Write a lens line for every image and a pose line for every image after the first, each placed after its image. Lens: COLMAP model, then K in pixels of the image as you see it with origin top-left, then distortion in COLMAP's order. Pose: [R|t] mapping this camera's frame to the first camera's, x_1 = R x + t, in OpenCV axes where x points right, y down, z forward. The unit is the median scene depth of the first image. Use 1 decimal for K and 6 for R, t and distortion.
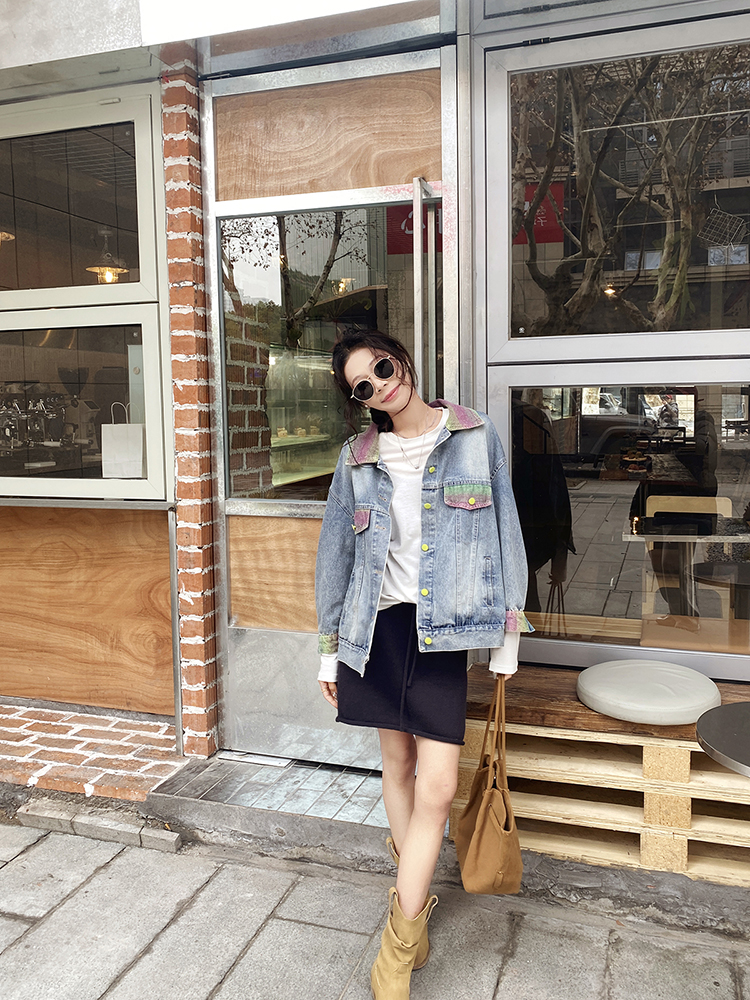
lens RADIAL K [[934.0, 0, 464.3], [0, 934.0, 459.8], [0, 0, 1]] dist [0.050006, -0.064665]
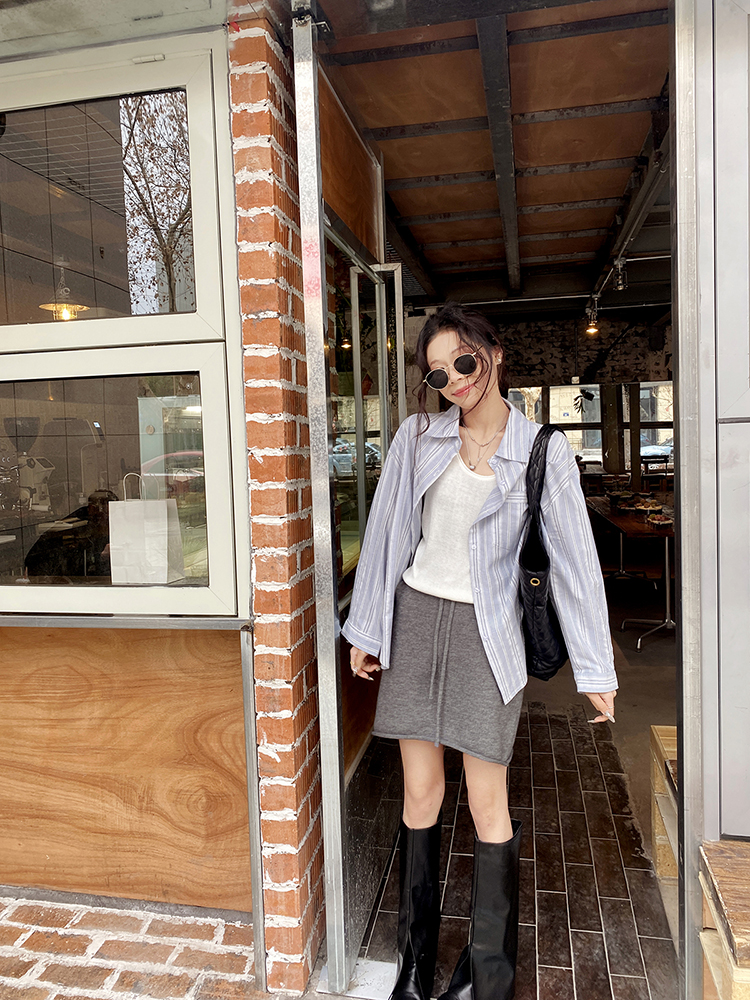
lens RADIAL K [[754.0, 0, 357.6], [0, 754.0, 467.4], [0, 0, 1]] dist [0.056721, -0.066887]
pose [[0.993453, -0.018162, 0.112789, -0.290226], [0.019533, 0.999748, -0.011064, -0.062266], [-0.112560, 0.013195, 0.993557, 0.414381]]
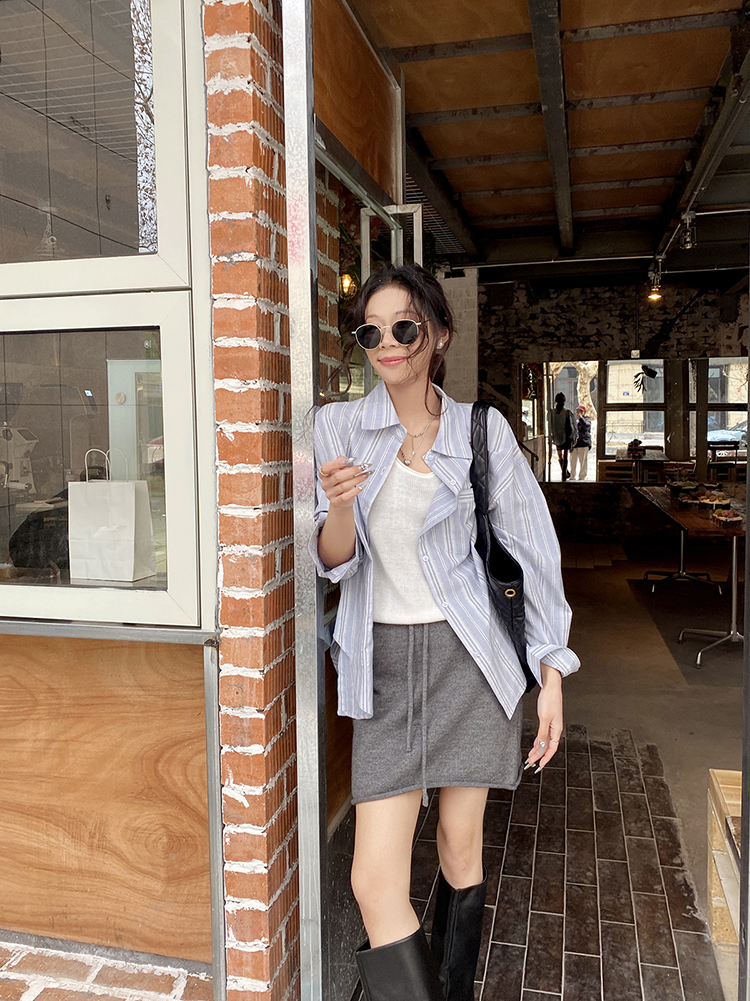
lens RADIAL K [[797.4, 0, 378.2], [0, 797.4, 456.2], [0, 0, 1]] dist [0.027402, -0.022981]
pose [[0.996865, 0.002882, 0.079068, -0.247555], [-0.002988, 0.999995, 0.001220, -0.064776], [-0.079064, -0.001452, 0.996868, 0.495270]]
